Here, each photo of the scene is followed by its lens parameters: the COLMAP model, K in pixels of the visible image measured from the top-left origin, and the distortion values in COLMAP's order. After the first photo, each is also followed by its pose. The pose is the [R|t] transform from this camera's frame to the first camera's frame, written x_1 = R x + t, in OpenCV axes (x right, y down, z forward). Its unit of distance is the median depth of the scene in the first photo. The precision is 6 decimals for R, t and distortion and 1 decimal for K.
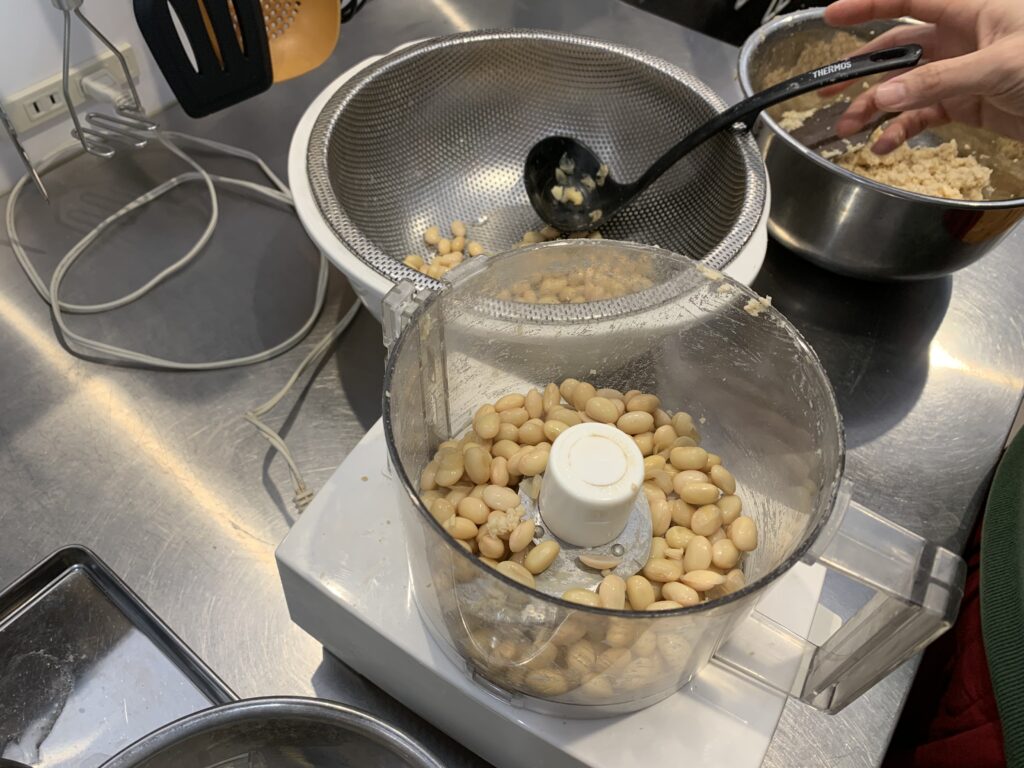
lens RADIAL K [[800.5, 0, 511.6], [0, 800.5, 382.7], [0, 0, 1]] dist [-0.005595, -0.004674]
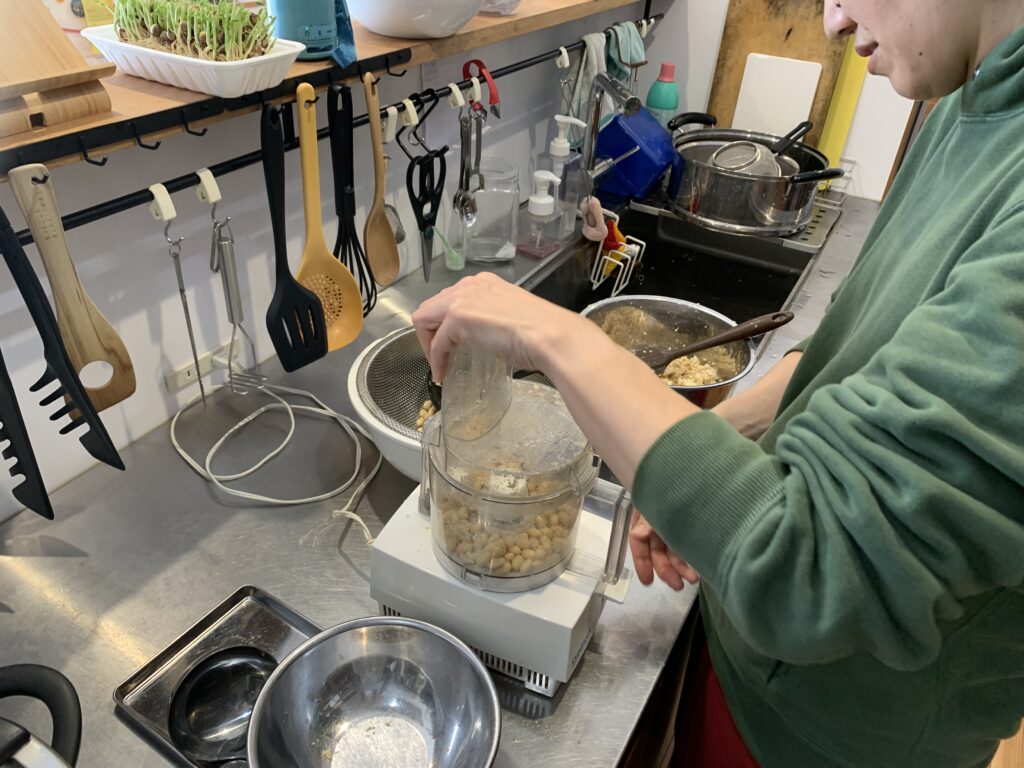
lens RADIAL K [[800.5, 0, 510.6], [0, 800.5, 384.3], [0, 0, 1]] dist [-0.005595, -0.004674]
pose [[0.993019, -0.070453, 0.094602, -0.055604], [0.095389, 0.951430, -0.292714, 0.280035], [-0.069385, 0.299695, 0.951509, -0.771172]]
